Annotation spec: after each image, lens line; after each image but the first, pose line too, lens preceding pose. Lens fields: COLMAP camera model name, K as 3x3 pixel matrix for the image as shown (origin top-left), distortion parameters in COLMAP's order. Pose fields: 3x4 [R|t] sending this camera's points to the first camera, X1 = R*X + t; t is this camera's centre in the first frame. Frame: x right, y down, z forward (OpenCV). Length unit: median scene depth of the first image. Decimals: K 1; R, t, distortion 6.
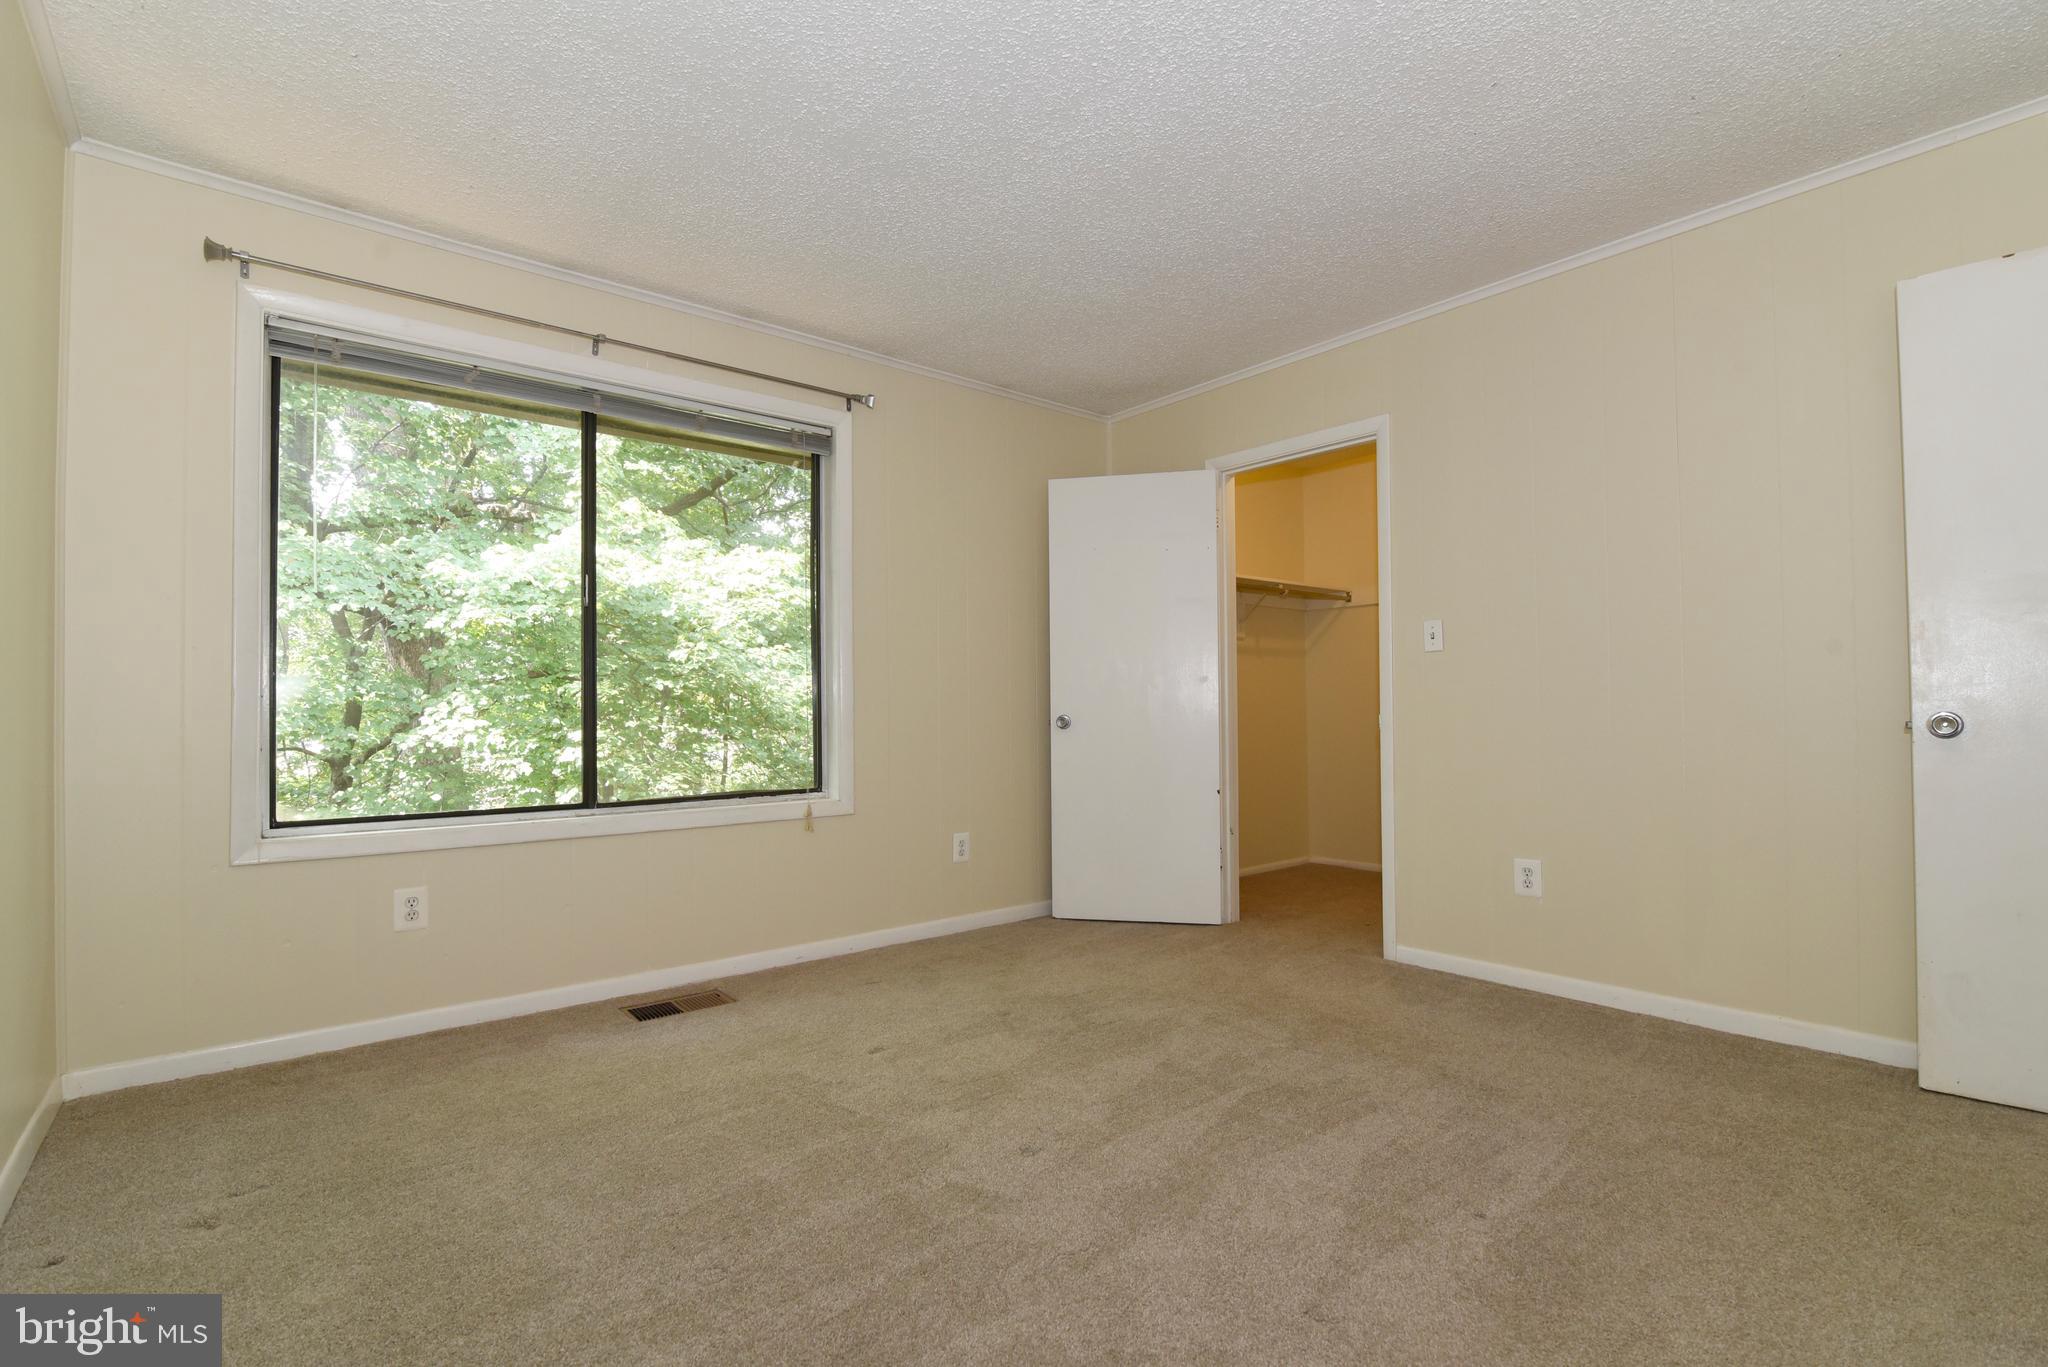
lens RADIAL K [[934.3, 0, 1019.9], [0, 934.3, 695.4], [0, 0, 1]] dist [-0.023074, 0.002769]
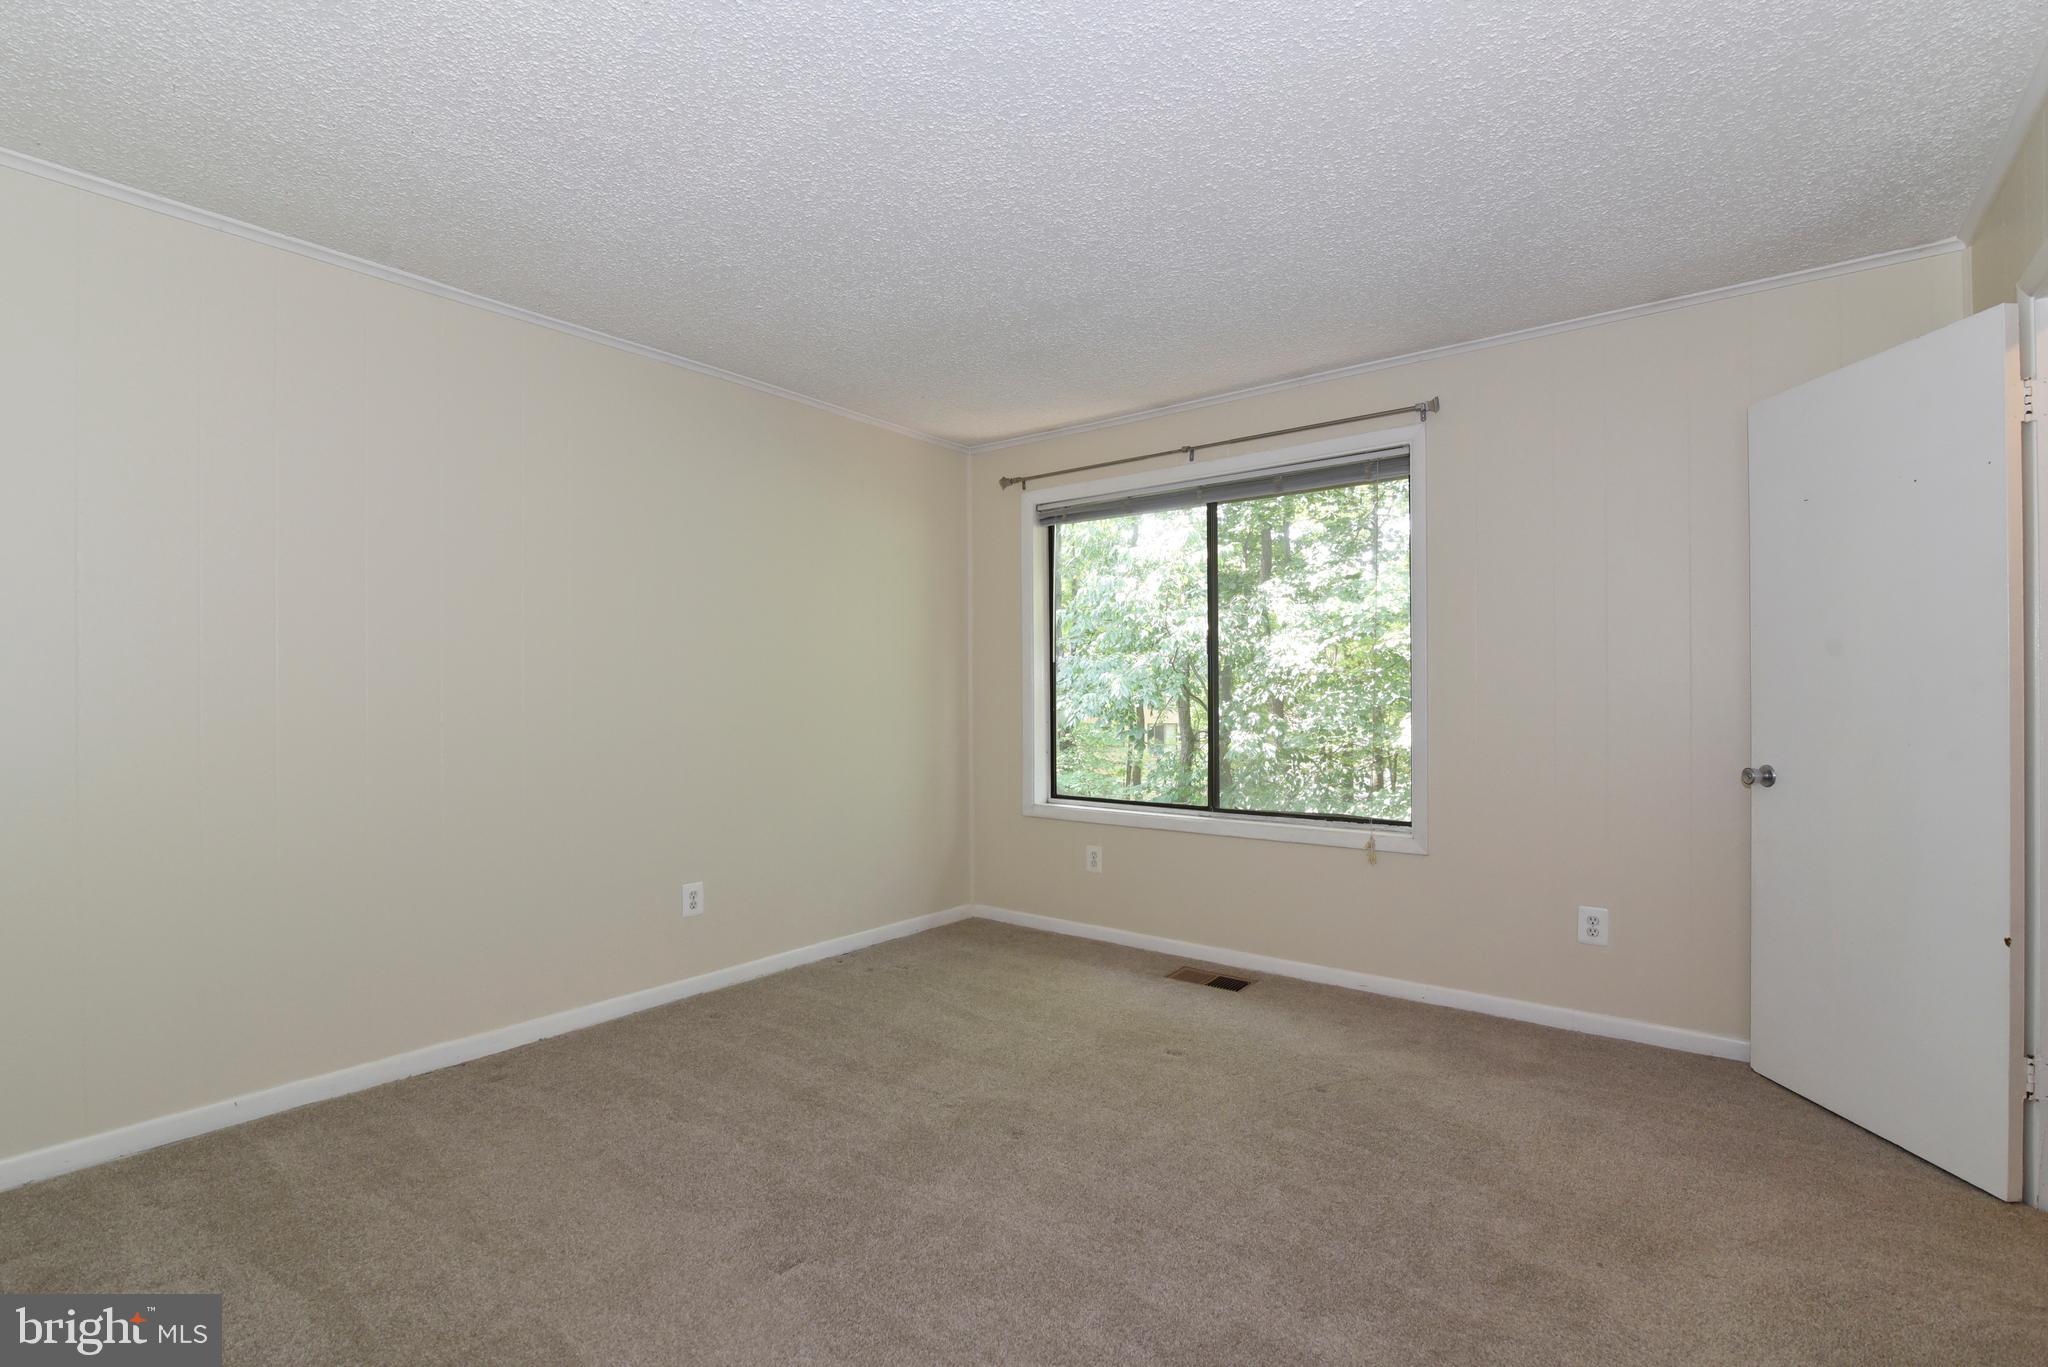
lens RADIAL K [[934.3, 0, 1027.7], [0, 934.3, 688.8], [0, 0, 1]] dist [-0.023074, 0.002769]
pose [[0.218947, -0.002302, -0.975734, 0.730687], [0.012522, 0.999921, 0.000451, -0.050672], [0.975656, -0.012317, 0.218959, 0.468235]]
